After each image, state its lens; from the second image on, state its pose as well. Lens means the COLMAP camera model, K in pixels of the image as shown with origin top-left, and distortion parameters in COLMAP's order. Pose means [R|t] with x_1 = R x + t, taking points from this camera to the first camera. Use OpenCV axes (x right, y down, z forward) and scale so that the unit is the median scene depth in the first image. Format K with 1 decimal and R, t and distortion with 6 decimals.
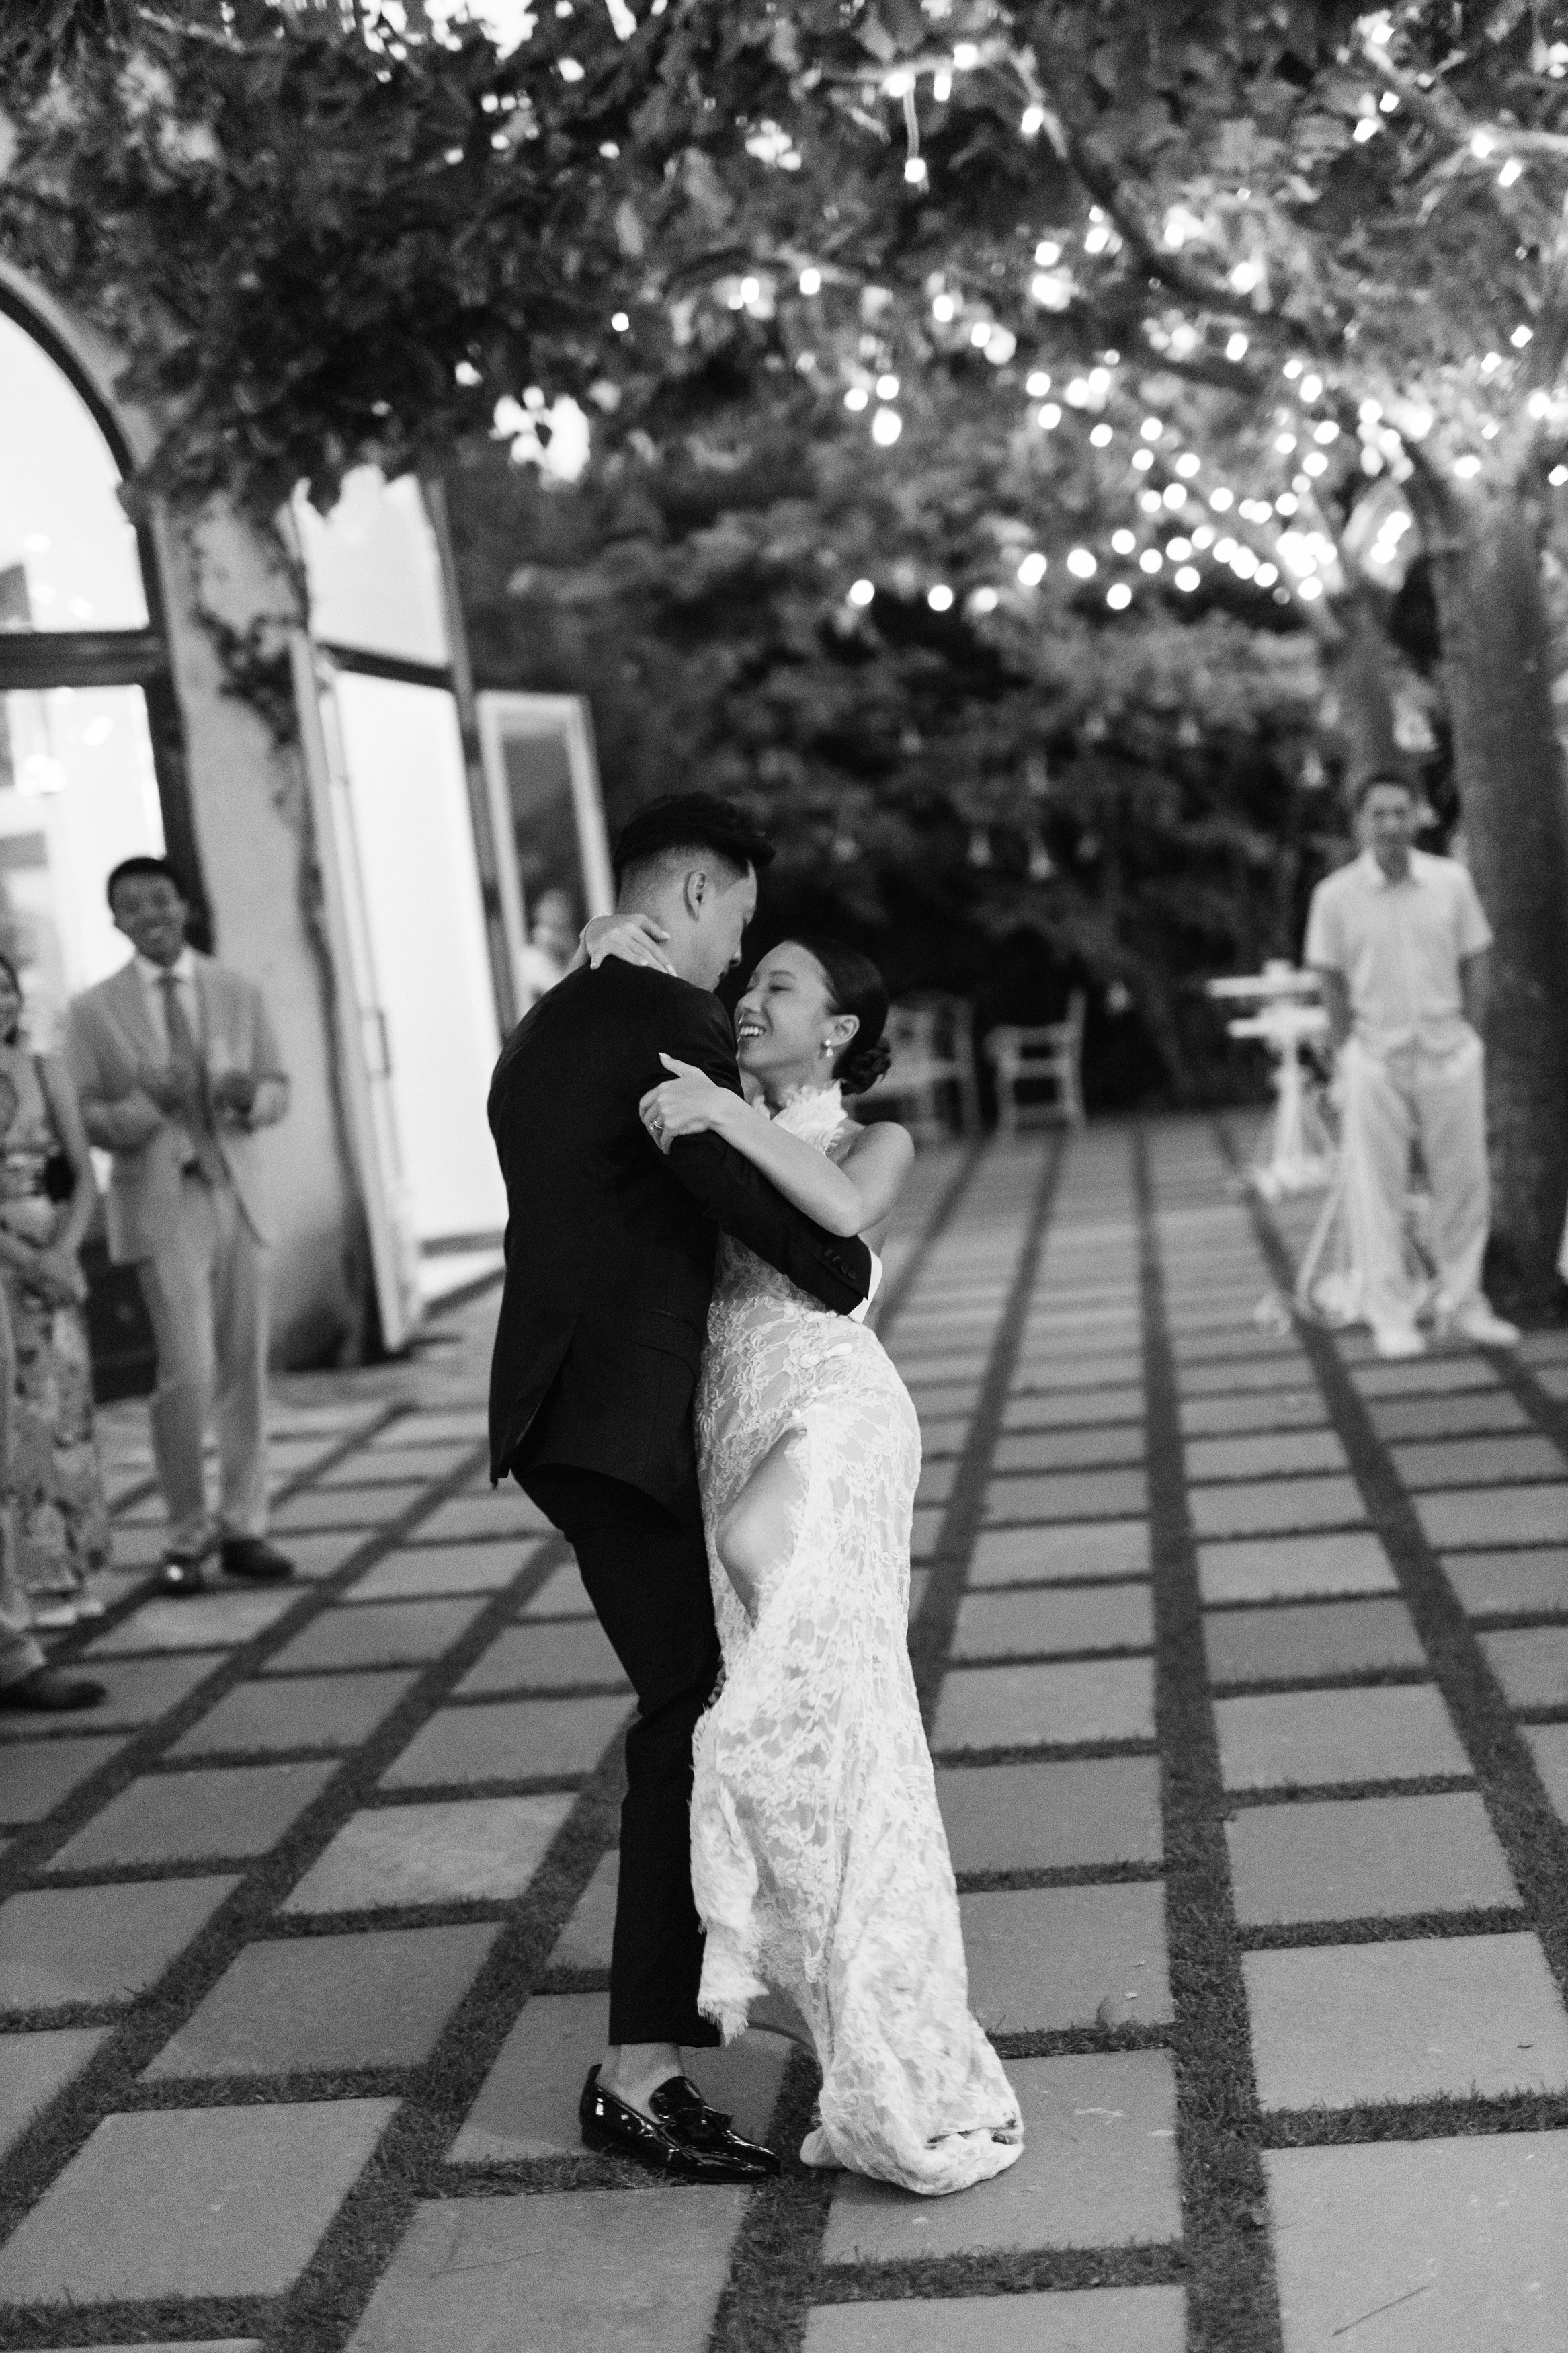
lens RADIAL K [[3260.0, 0, 784.0], [0, 3260.0, 1176.5], [0, 0, 1]] dist [0.006193, 0.003859]
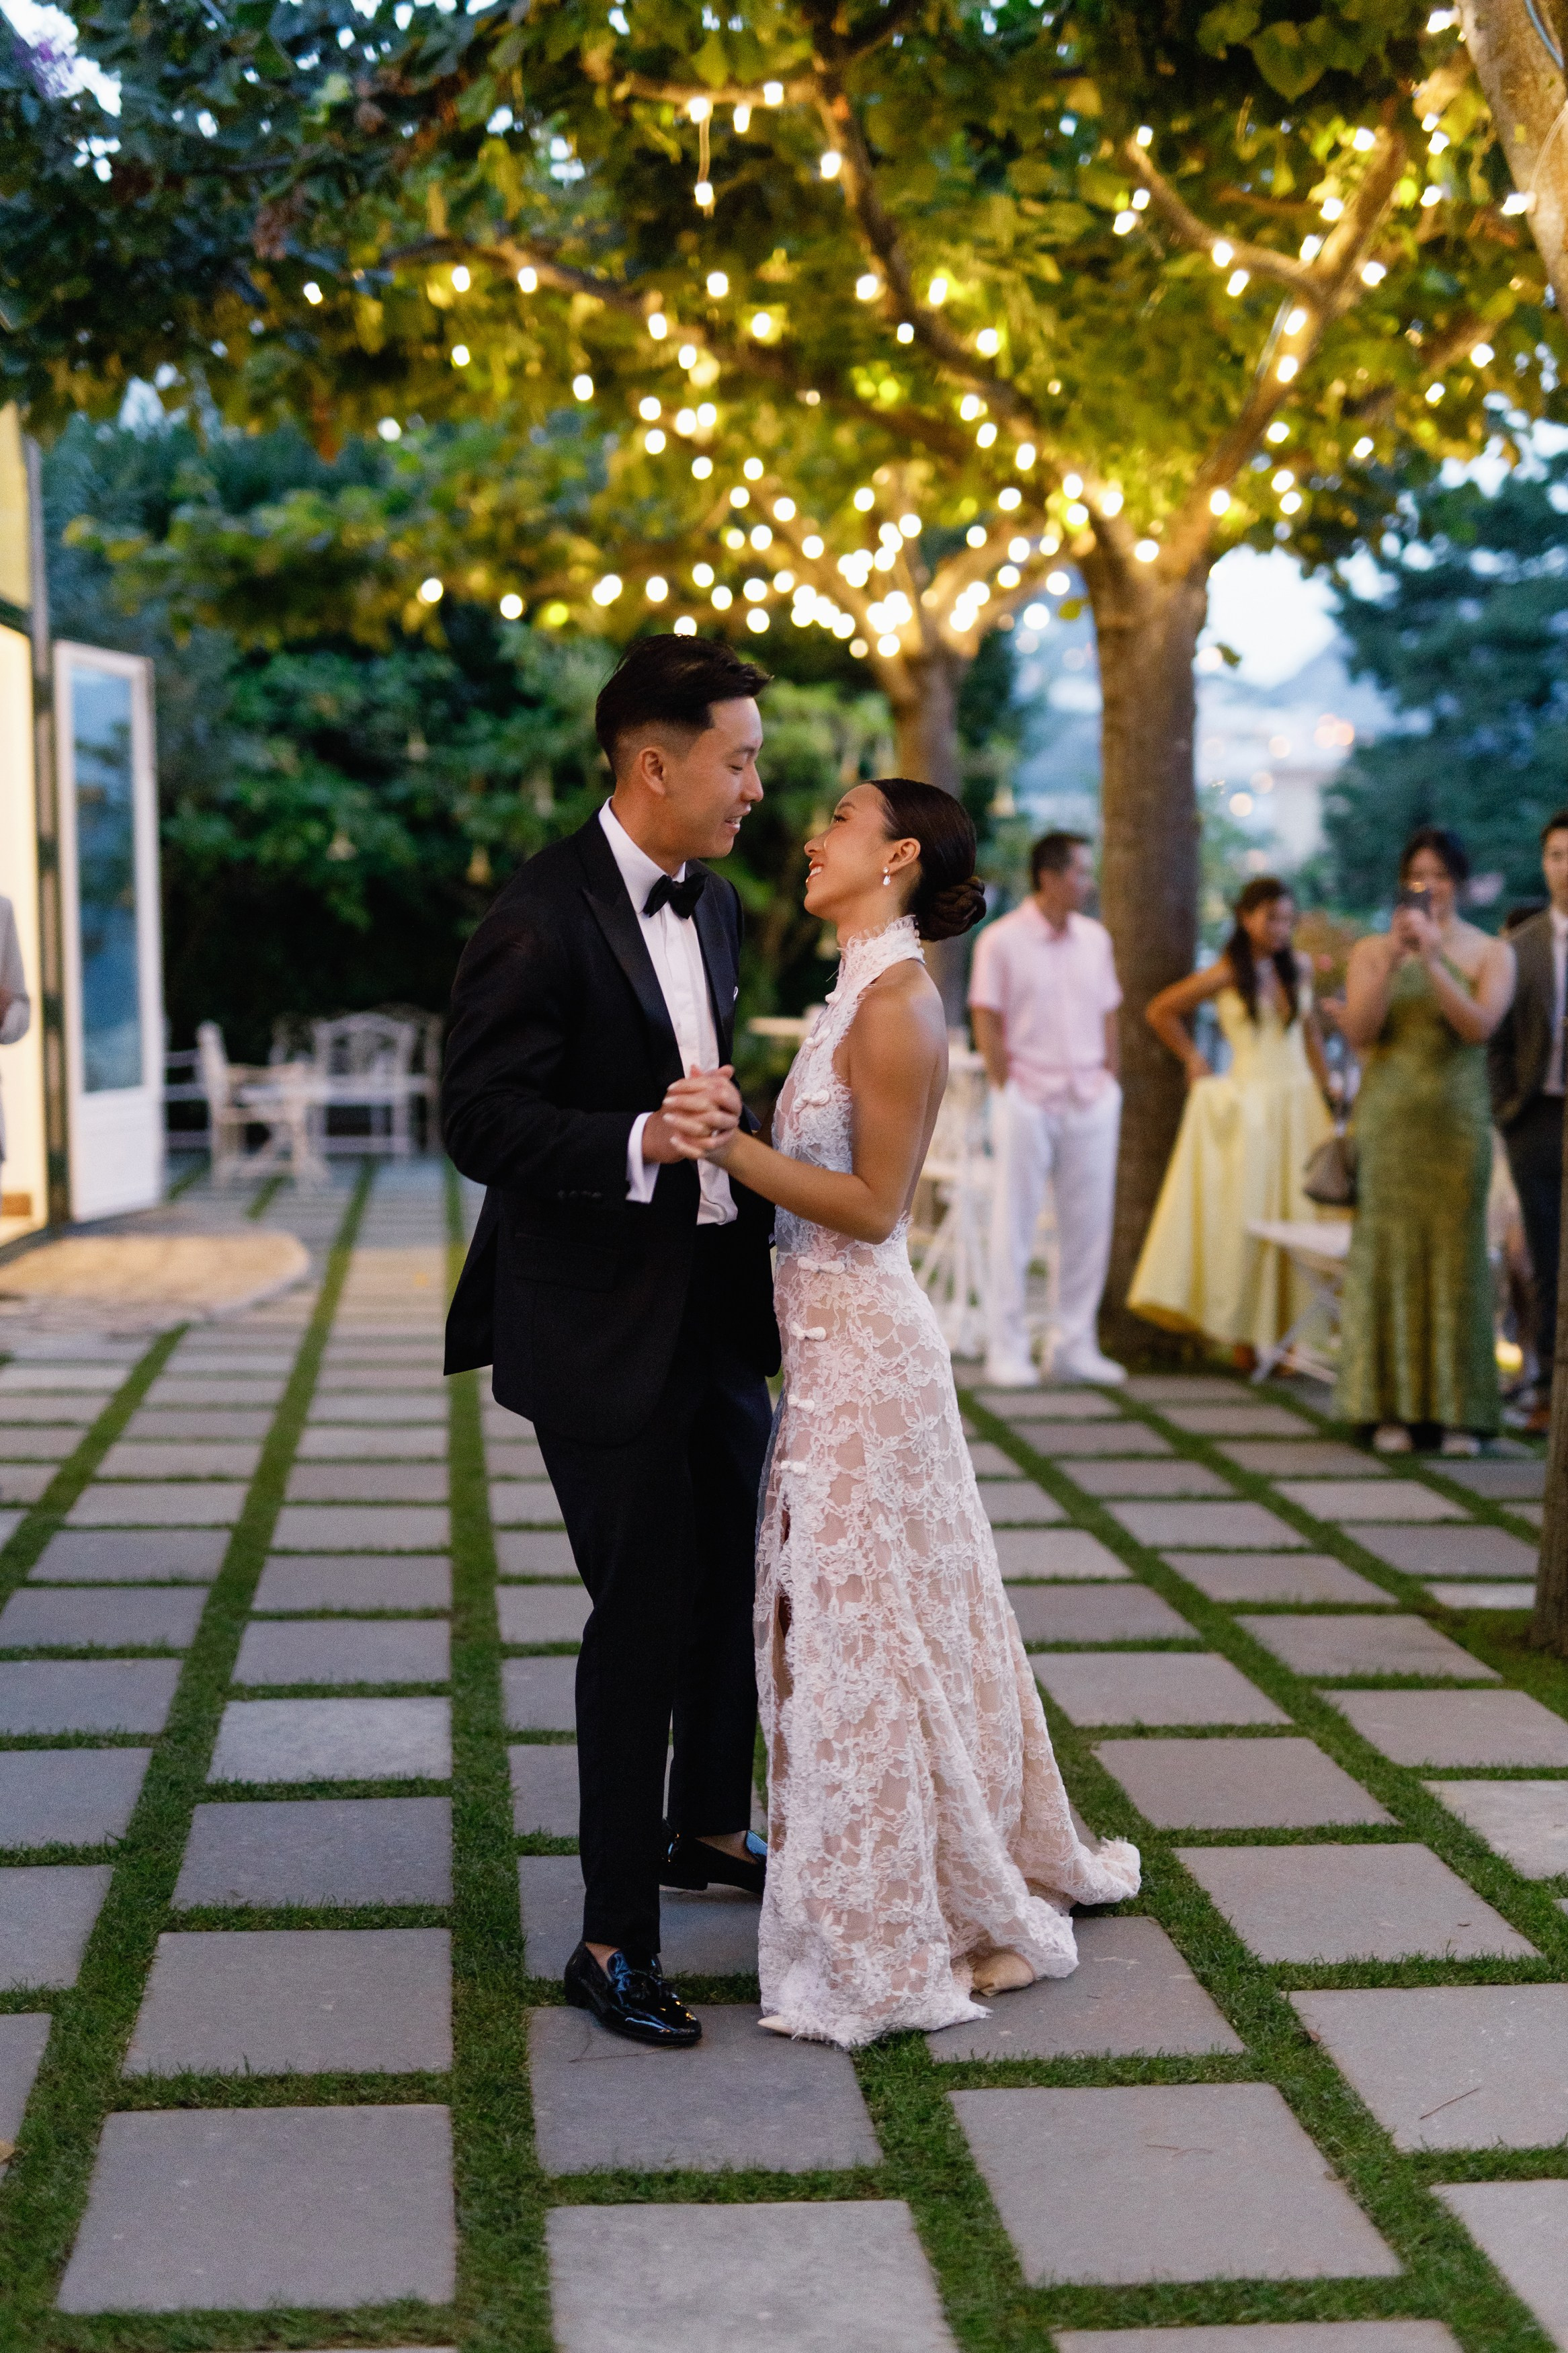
lens RADIAL K [[3403.3, 0, 784.0], [0, 3403.3, 1176.5], [0, 0, 1]] dist [0.015118, -0.023167]
pose [[0.974237, 0.097173, 0.203520, -0.107323], [-0.094061, 0.995254, -0.024932, 0.021713], [-0.204977, 0.005147, 0.978753, -0.050202]]
